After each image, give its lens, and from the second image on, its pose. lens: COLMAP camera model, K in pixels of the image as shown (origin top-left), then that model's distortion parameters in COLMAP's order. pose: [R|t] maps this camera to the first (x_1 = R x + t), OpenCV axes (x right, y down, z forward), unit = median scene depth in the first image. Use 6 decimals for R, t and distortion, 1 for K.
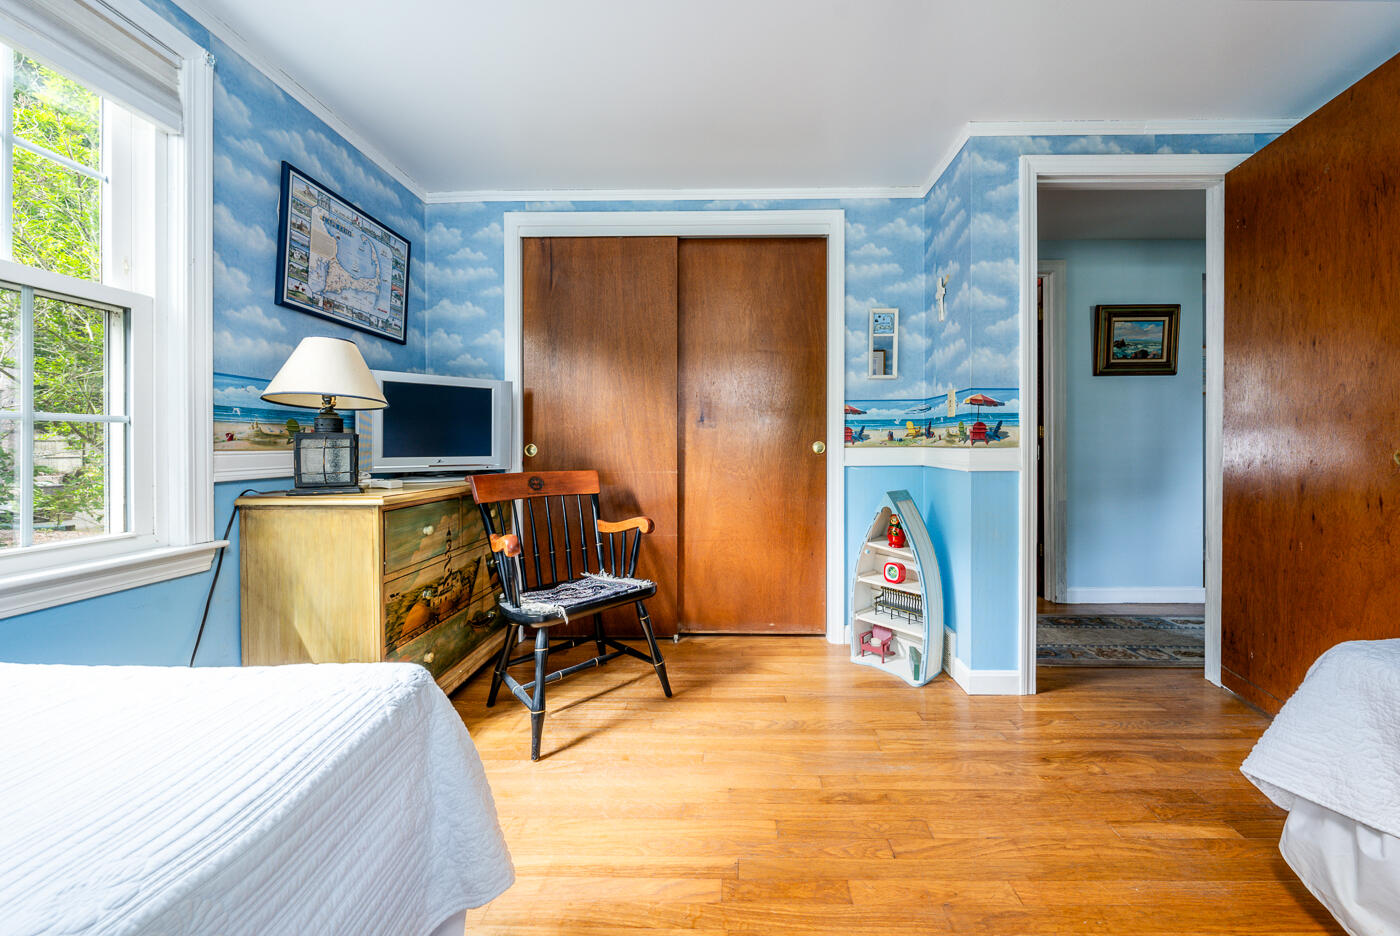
lens RADIAL K [[505.1, 0, 699.6], [0, 505.1, 449.5], [0, 0, 1]] dist [-0.000352, -0.000026]
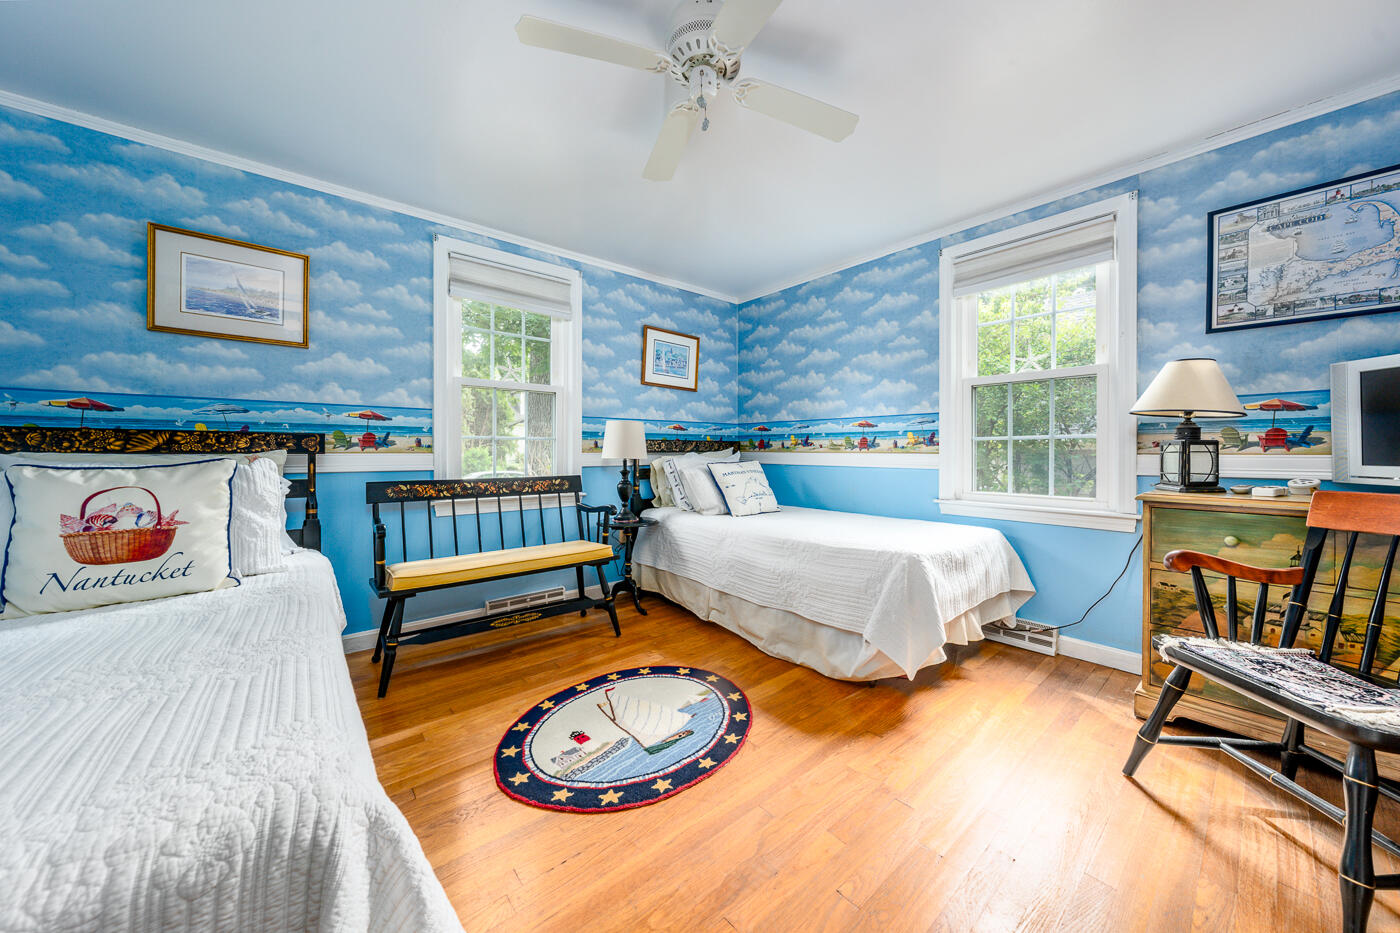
lens RADIAL K [[505.1, 0, 699.6], [0, 505.1, 448.0], [0, 0, 1]] dist [-0.000352, -0.000026]
pose [[-0.743369, 0.000395, -0.668882, 0.834102], [-0.003210, 0.999986, 0.004158, -0.014965], [0.668874, 0.005238, -0.743357, 1.039807]]
